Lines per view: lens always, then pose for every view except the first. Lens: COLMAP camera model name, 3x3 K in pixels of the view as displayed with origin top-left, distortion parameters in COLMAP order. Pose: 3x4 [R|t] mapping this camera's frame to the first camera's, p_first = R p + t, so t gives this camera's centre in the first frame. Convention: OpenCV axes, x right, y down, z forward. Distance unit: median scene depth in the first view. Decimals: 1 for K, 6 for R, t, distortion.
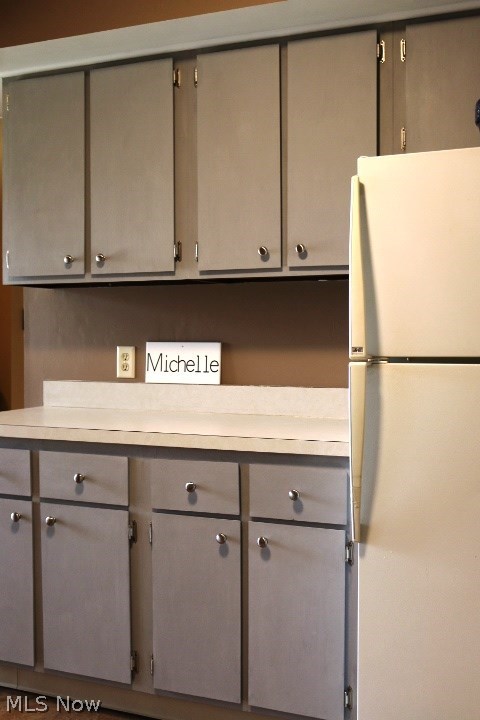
lens RADIAL K [[924.3, 0, 240.0], [0, 924.3, 360.0], [0, 0, 1]] dist [-0.079948, 0.111622]
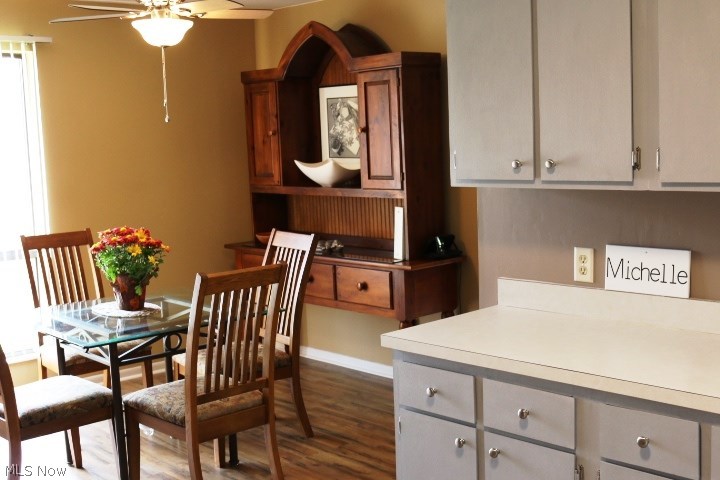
lens RADIAL K [[924.3, 0, 364.2], [0, 924.3, 249.1], [0, 0, 1]] dist [-0.079948, 0.111622]
pose [[0.922091, 0.015643, -0.386657, 0.031899], [0.022470, 0.995332, 0.093855, -0.115579], [0.386321, -0.095231, 0.917435, 0.085561]]
